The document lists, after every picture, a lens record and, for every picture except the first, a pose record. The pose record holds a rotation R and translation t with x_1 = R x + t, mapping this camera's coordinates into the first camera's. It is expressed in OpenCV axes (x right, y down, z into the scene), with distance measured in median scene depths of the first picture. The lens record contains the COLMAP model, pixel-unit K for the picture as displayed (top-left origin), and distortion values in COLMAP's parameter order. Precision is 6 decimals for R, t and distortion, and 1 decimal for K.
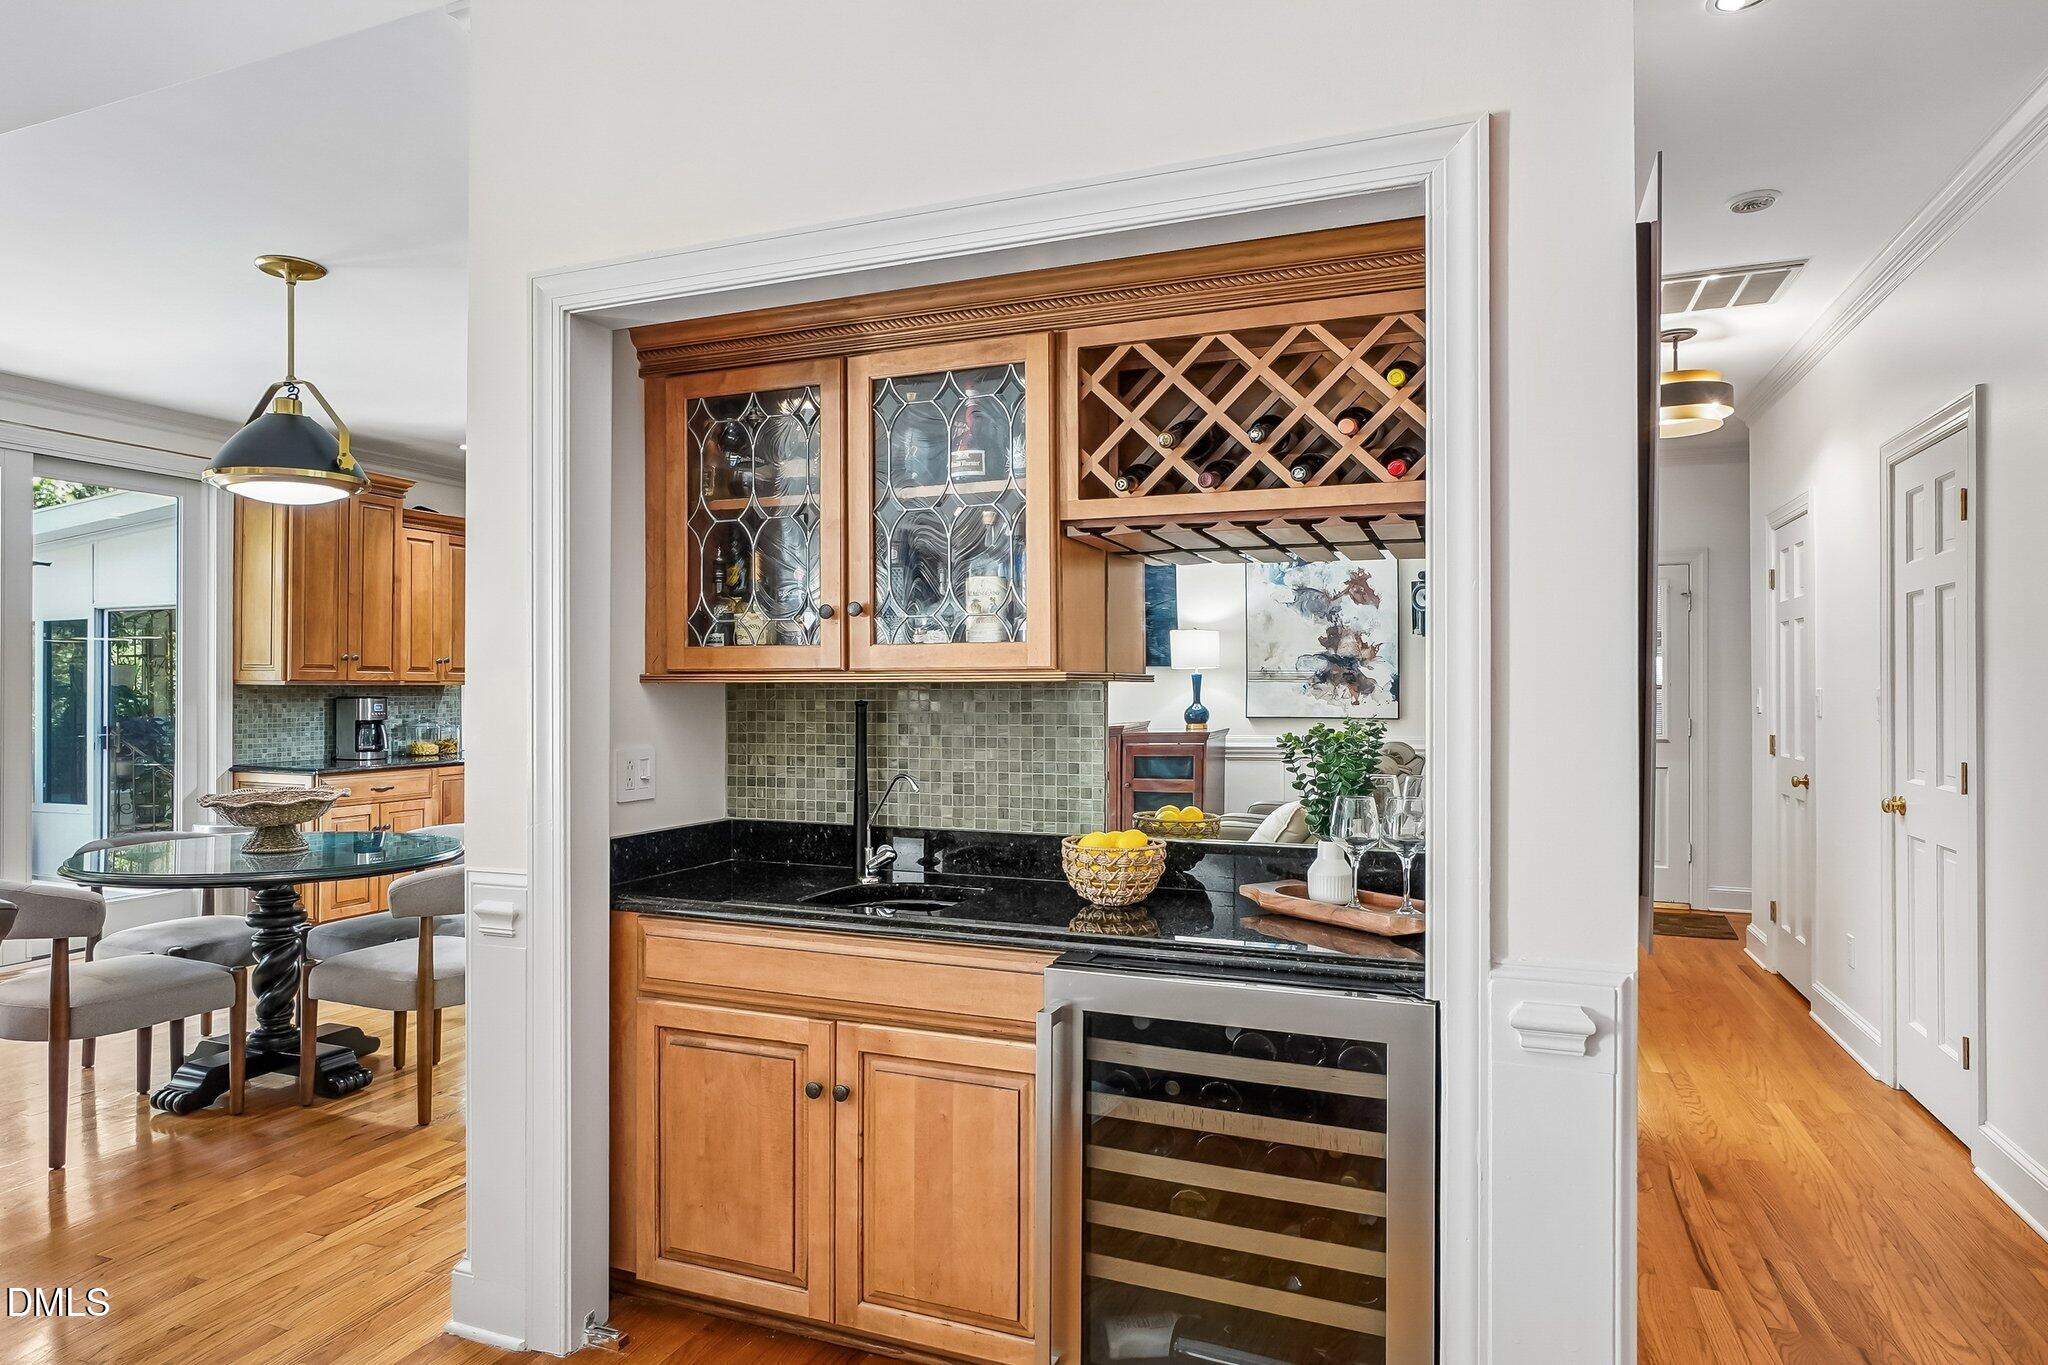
lens RADIAL K [[1129.3, 0, 1025.3], [0, 1129.3, 679.0], [0, 0, 1]] dist [0.004156, 0.000289]
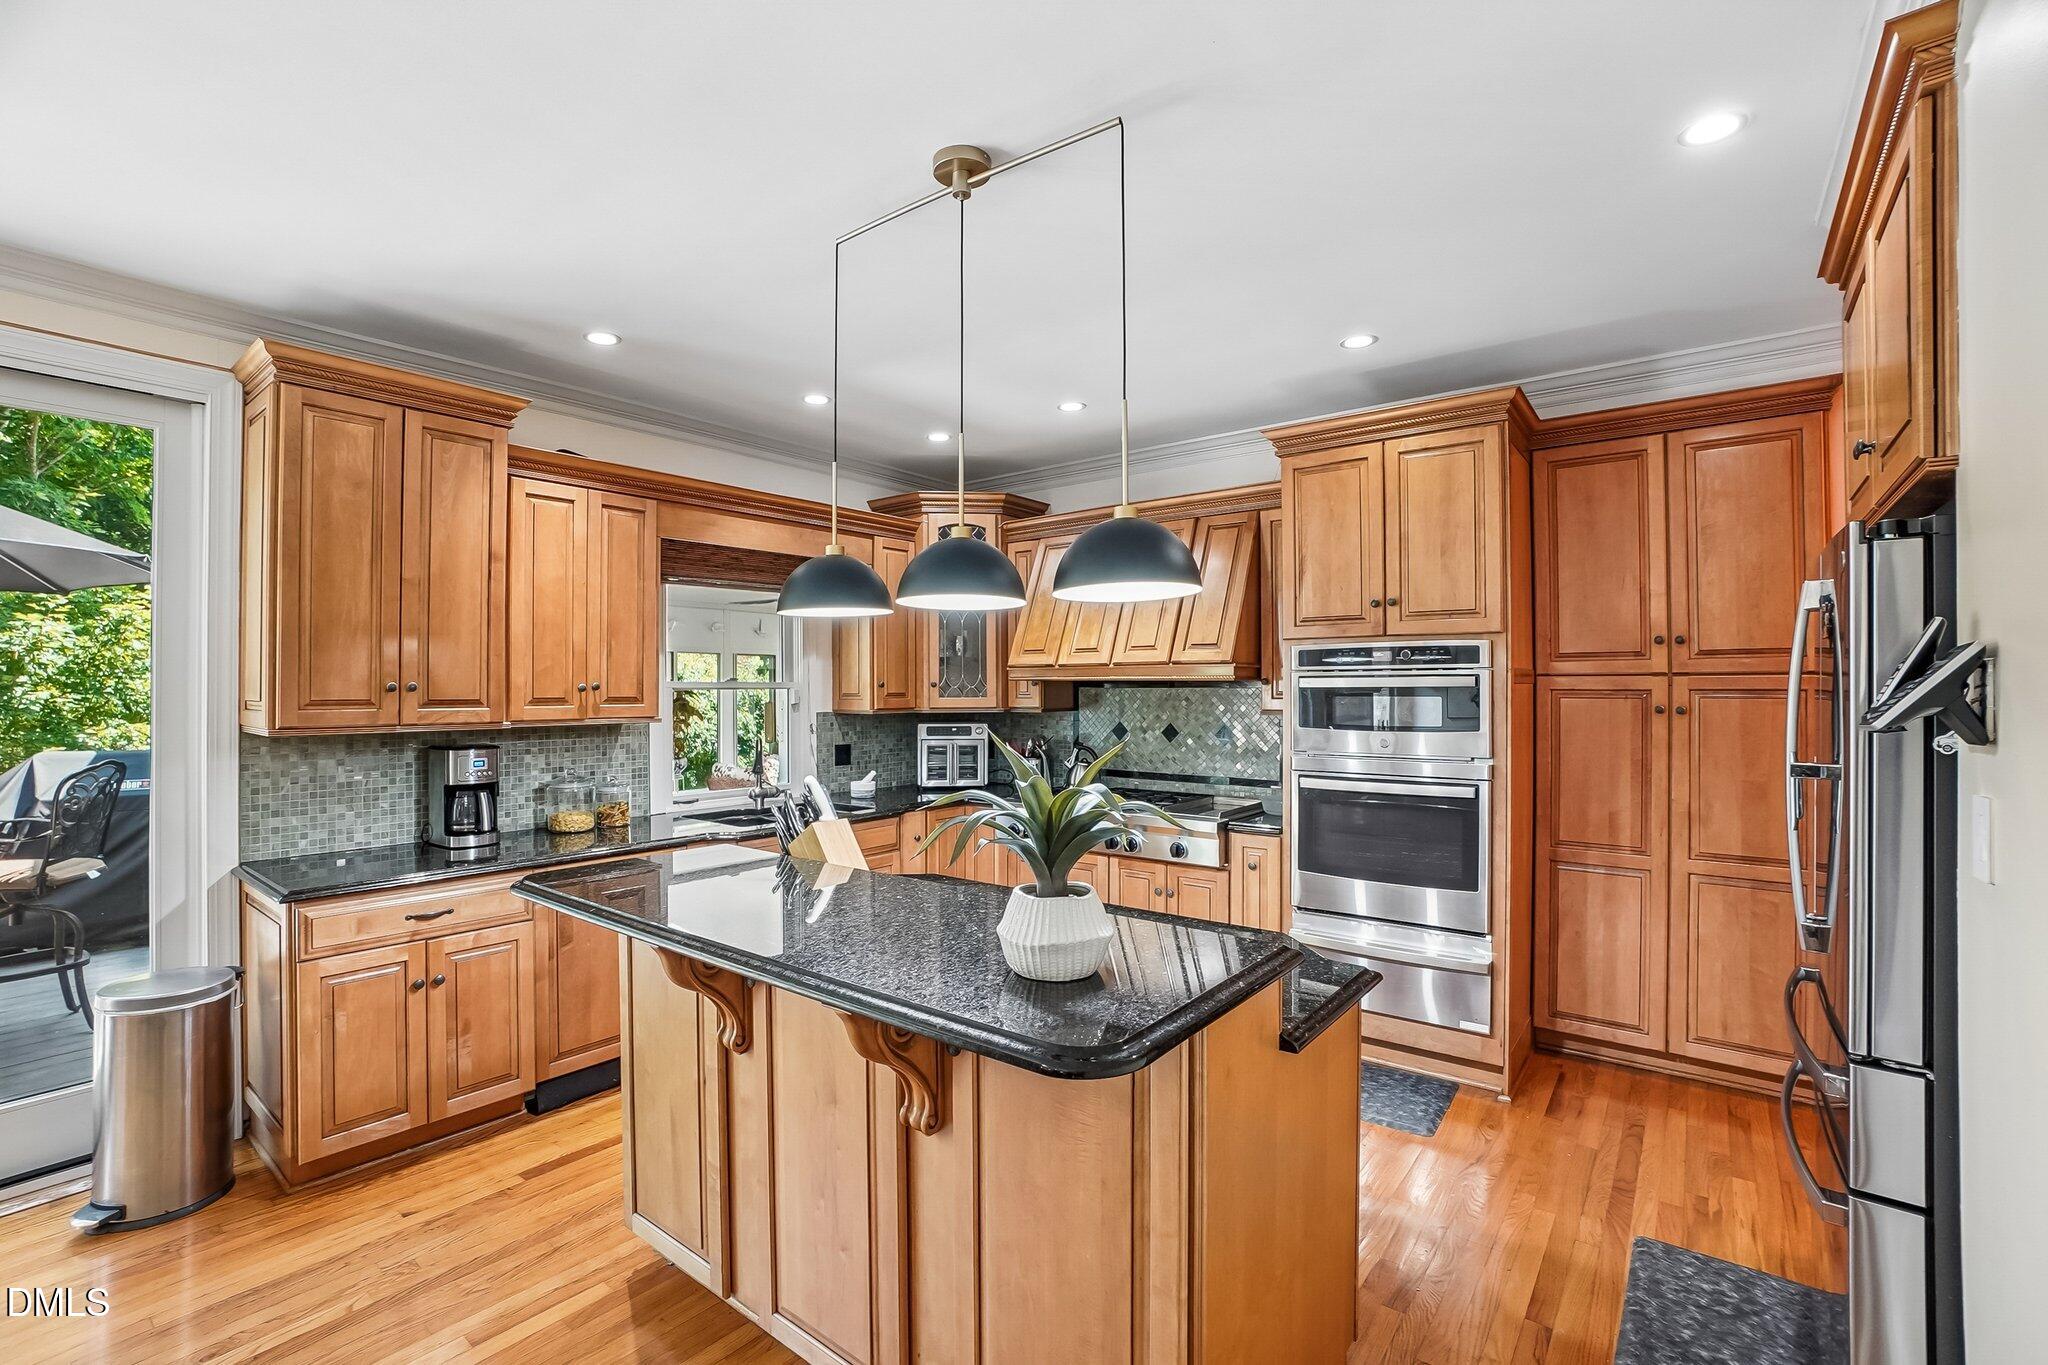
lens RADIAL K [[906.4, 0, 988.9], [0, 906.4, 681.0], [0, 0, 1]] dist [-0.032888, 0.002311]
pose [[0.947950, -0.011754, -0.318201, -0.146217], [0.010481, 0.999929, -0.005710, -0.015121], [0.318245, 0.002078, 0.948006, 0.623626]]
